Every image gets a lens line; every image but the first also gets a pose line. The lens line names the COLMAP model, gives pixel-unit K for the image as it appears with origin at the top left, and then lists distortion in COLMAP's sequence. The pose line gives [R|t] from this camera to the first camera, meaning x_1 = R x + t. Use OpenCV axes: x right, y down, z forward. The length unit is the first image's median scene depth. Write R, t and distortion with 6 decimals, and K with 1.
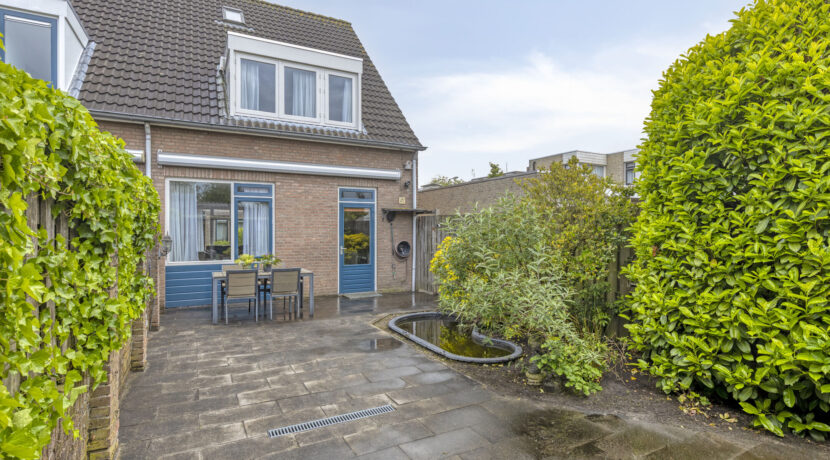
lens RADIAL K [[423.8, 0, 426.3], [0, 423.8, 230.1], [0, 0, 1]] dist [-0.003823, -0.000457]
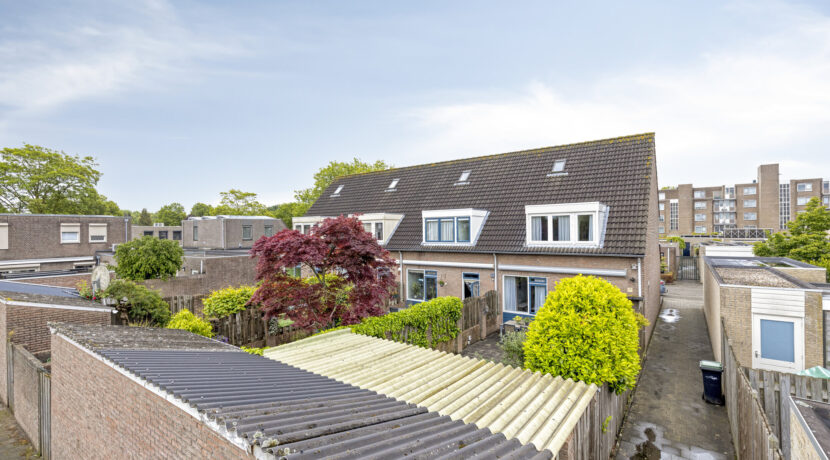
lens RADIAL K [[381.2, 0, 412.0], [0, 381.2, 228.0], [0, 0, 1]] dist [0.008090, -0.001688]
pose [[0.404618, -0.014092, -0.914377, 1.004472], [0.007133, 0.999899, -0.012253, -0.321991], [0.914458, -0.001564, 0.404677, -0.284853]]
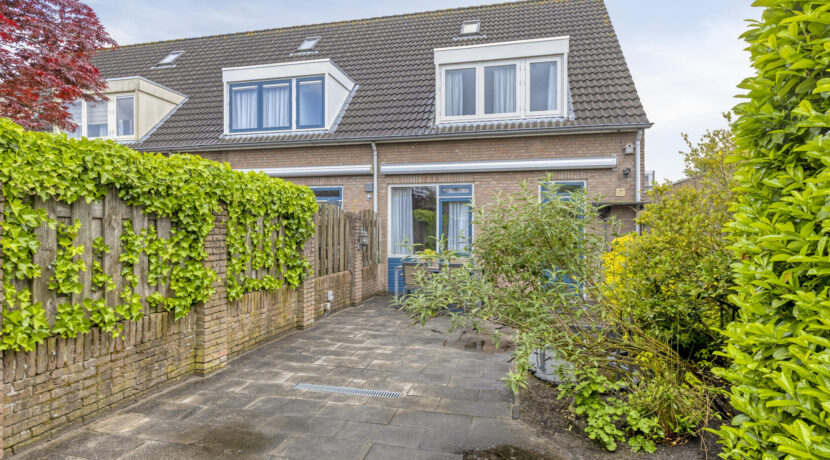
lens RADIAL K [[454.1, 0, 421.2], [0, 454.1, 232.9], [0, 0, 1]] dist [0.001125, 0.001113]
pose [[0.733193, 0.001786, -0.680018, 0.302221], [-0.001176, 0.999998, 0.001358, 0.010352], [0.680020, -0.000195, 0.733194, 0.098642]]
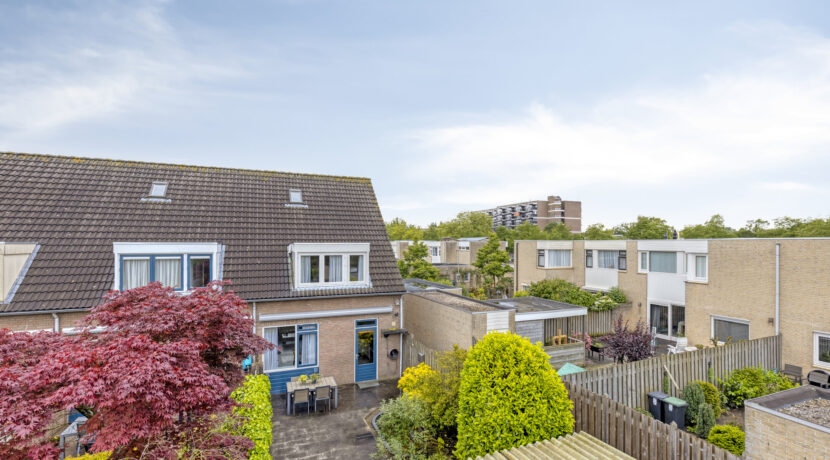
lens RADIAL K [[381.2, 0, 413.6], [0, 381.2, 244.8], [0, 0, 1]] dist [0.008090, -0.001688]
pose [[0.993196, 0.002972, -0.116419, 0.223891], [-0.002909, 0.999996, 0.000713, -0.441861], [0.116421, -0.000369, 0.993200, -0.547301]]
